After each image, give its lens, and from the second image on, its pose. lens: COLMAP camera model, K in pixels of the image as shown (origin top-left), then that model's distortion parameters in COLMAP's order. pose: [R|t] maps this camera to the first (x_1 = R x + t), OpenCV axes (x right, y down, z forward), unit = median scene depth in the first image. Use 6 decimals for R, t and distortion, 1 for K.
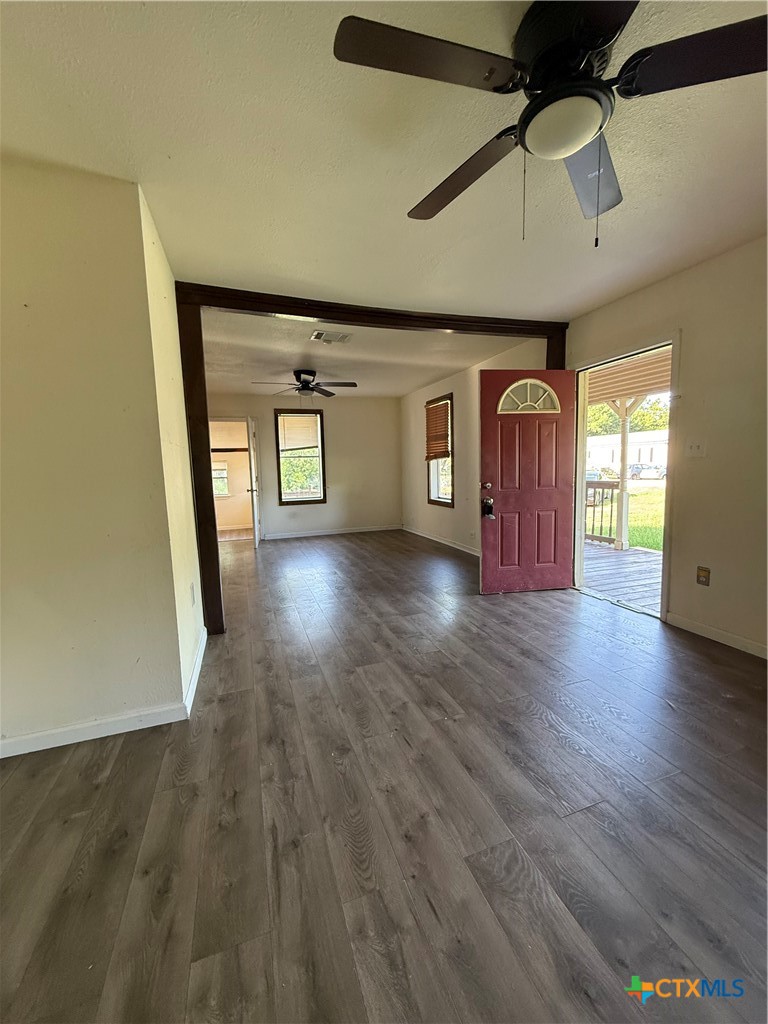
lens RADIAL K [[407.3, 0, 384.0], [0, 407.3, 512.0], [0, 0, 1]] dist [-0.000912, 0.000333]
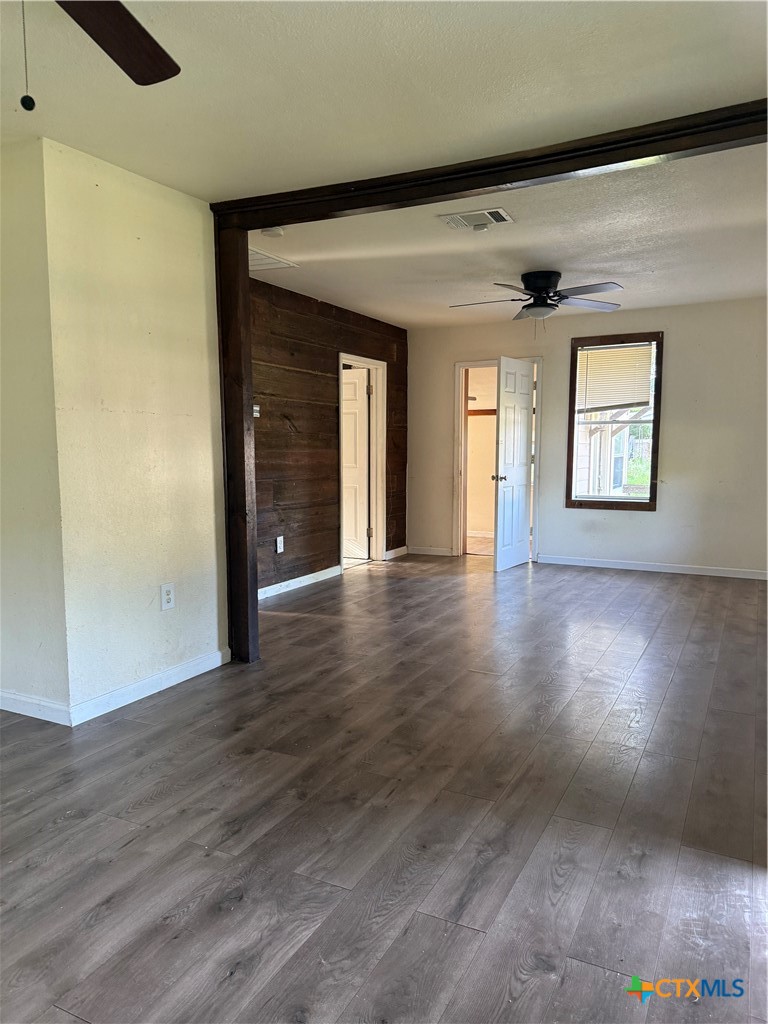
lens RADIAL K [[718.9, 0, 370.7], [0, 718.9, 508.2], [0, 0, 1]] dist [0.046445, -0.062258]
pose [[0.680770, 0.090062, -0.726939, 0.377235], [-0.097855, 0.994699, 0.031596, -0.025165], [0.725932, 0.049625, 0.685974, 0.136301]]
